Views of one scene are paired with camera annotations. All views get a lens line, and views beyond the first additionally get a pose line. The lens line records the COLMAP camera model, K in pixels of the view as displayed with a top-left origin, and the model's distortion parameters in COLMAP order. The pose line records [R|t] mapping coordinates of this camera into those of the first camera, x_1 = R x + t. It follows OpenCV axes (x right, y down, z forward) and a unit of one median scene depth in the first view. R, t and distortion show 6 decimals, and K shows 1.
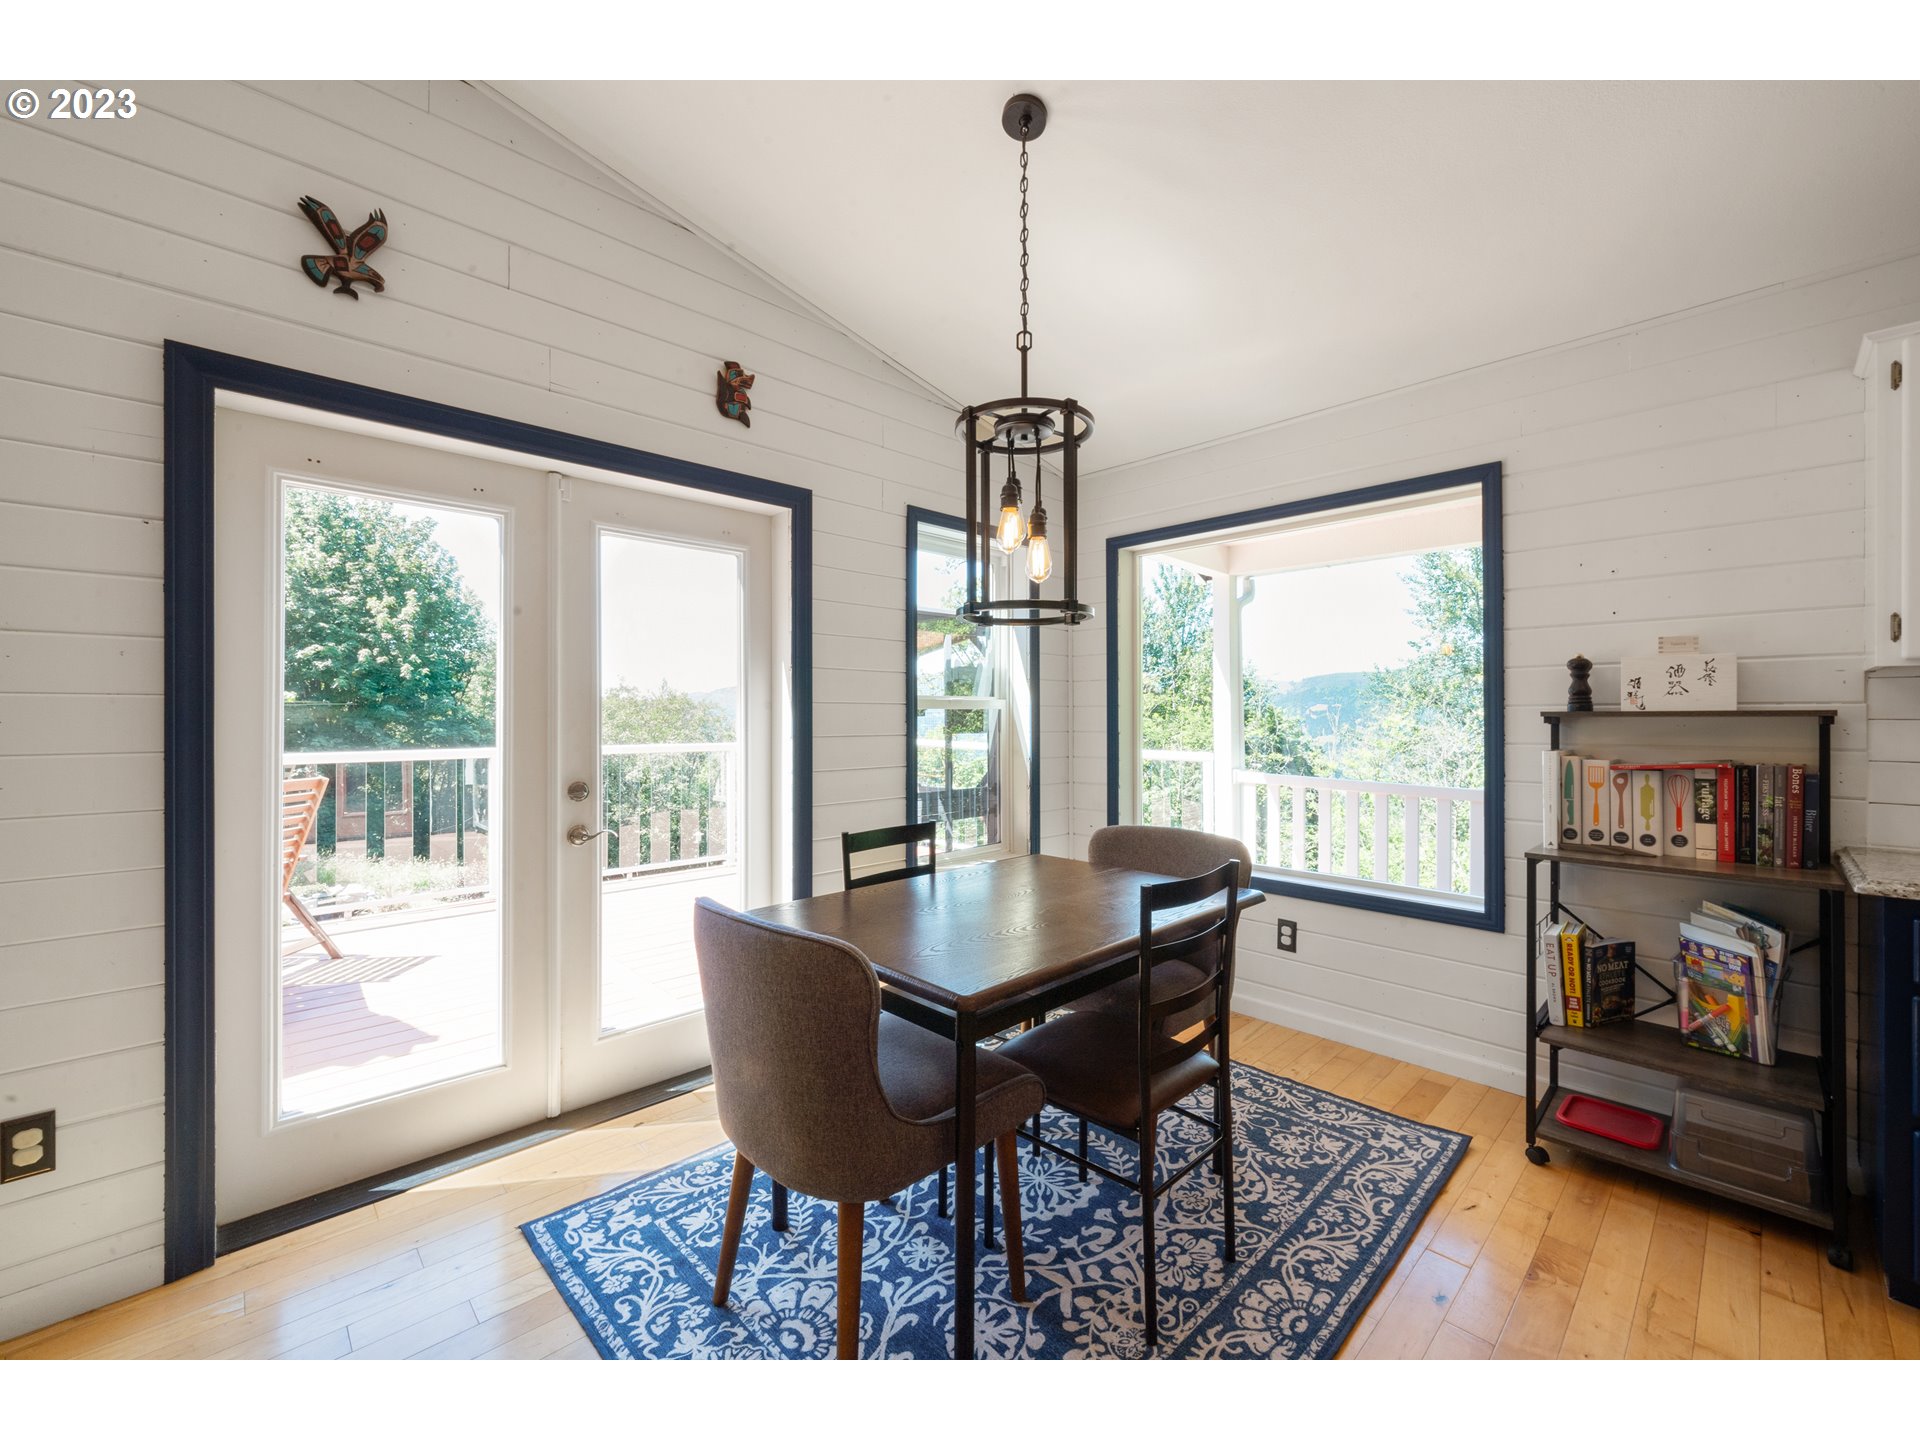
lens RADIAL K [[766.2, 0, 957.0], [0, 766.2, 711.9], [0, 0, 1]] dist [-0.001532, -0.000509]
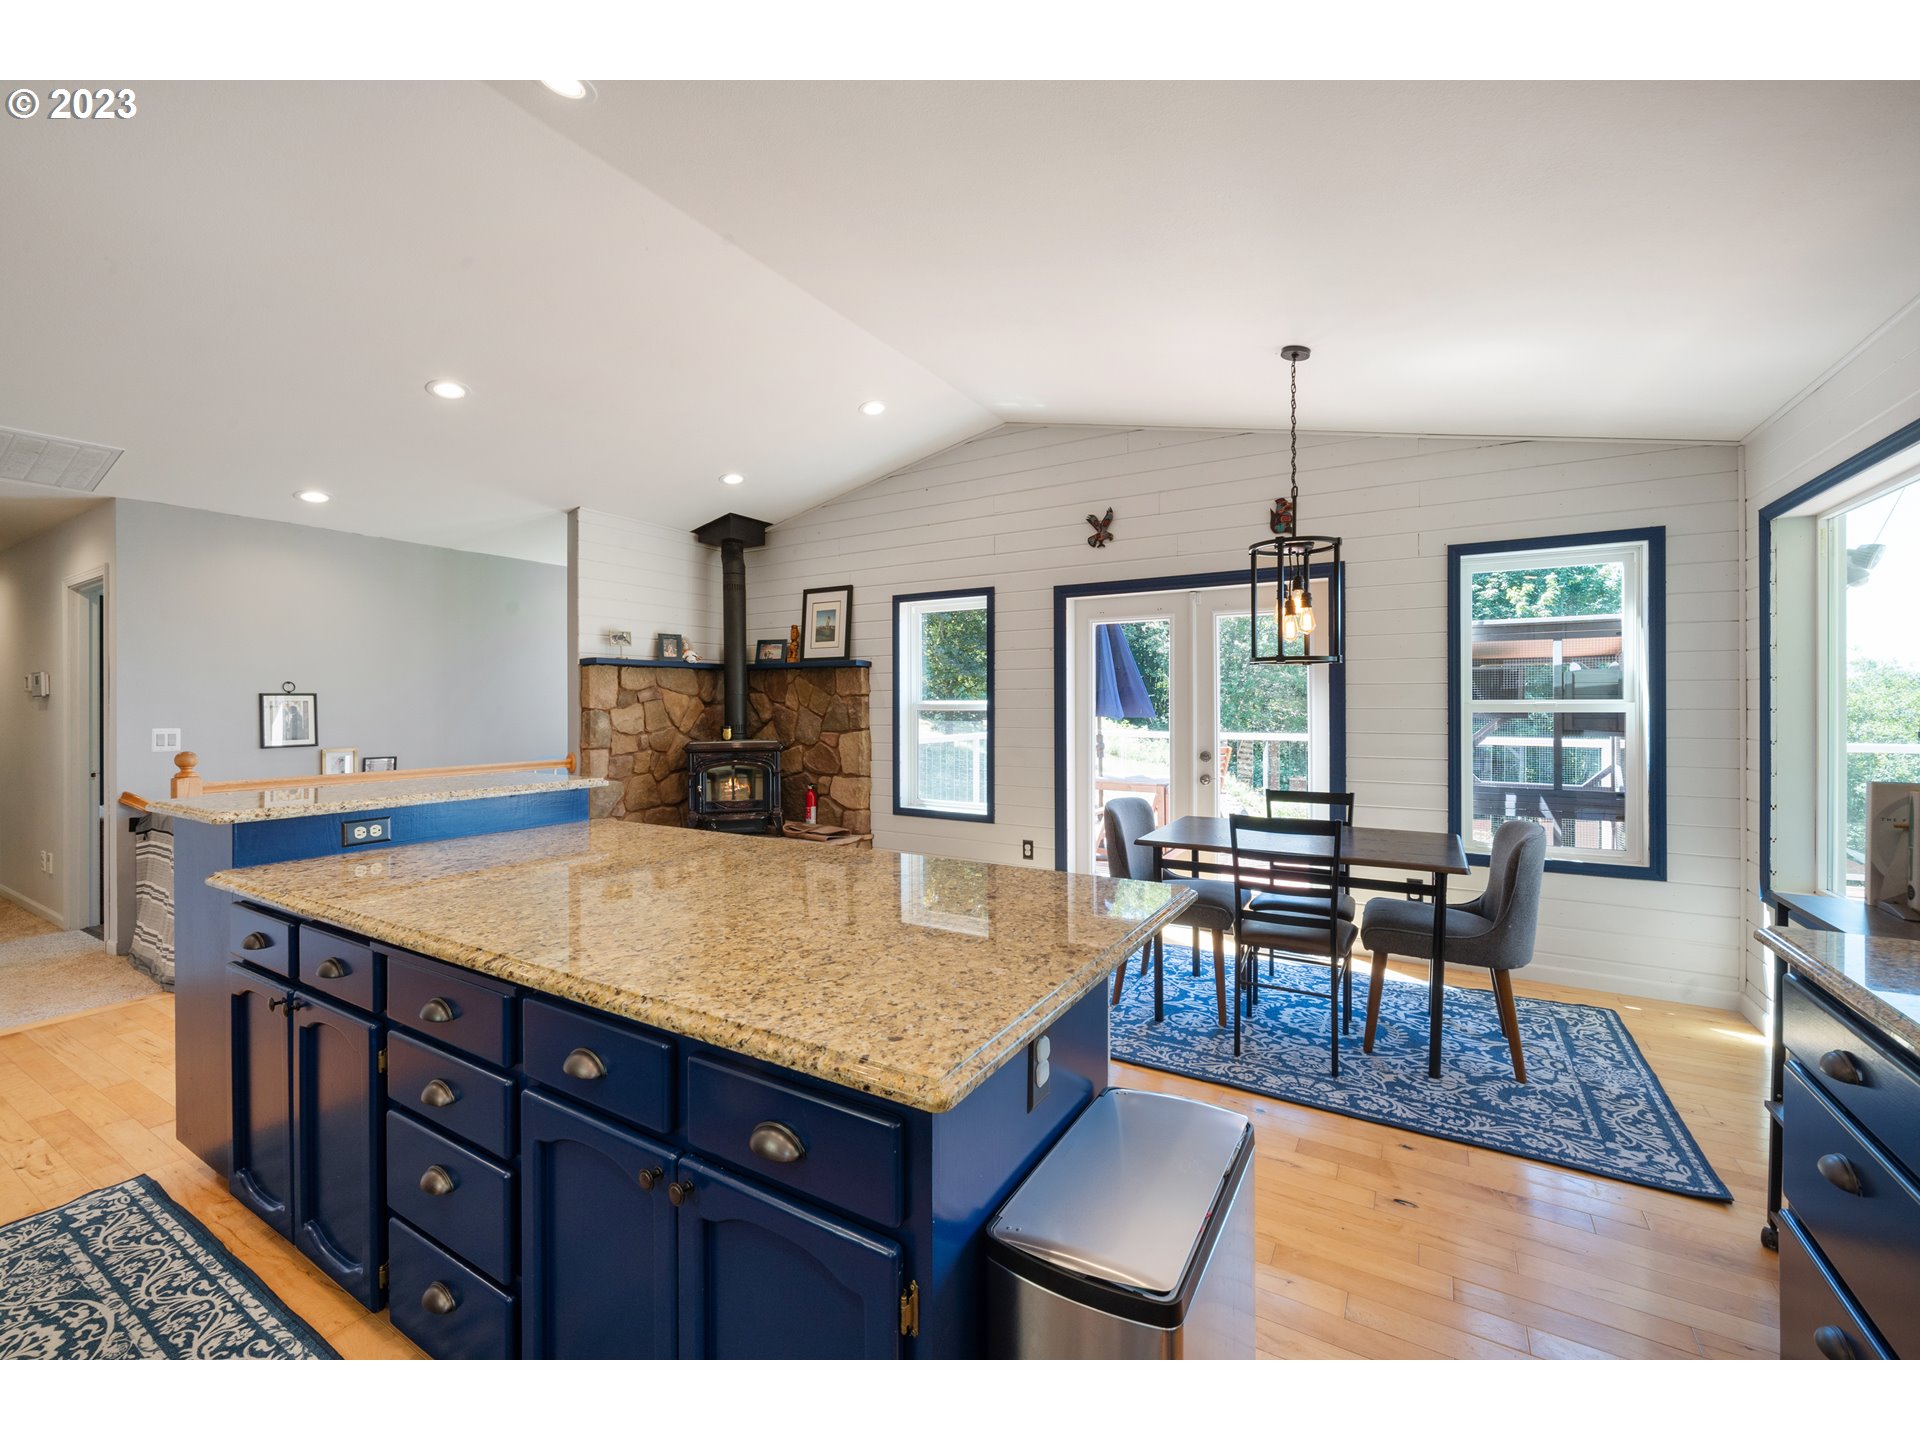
lens RADIAL K [[787.3, 0, 957.2], [0, 787.3, 702.5], [0, 0, 1]] dist [-0.002691, 0.000395]
pose [[0.273629, -0.001345, -0.961834, 1.353128], [0.007210, 0.999974, 0.000653, -0.039799], [0.961808, -0.007114, 0.273632, -0.135783]]
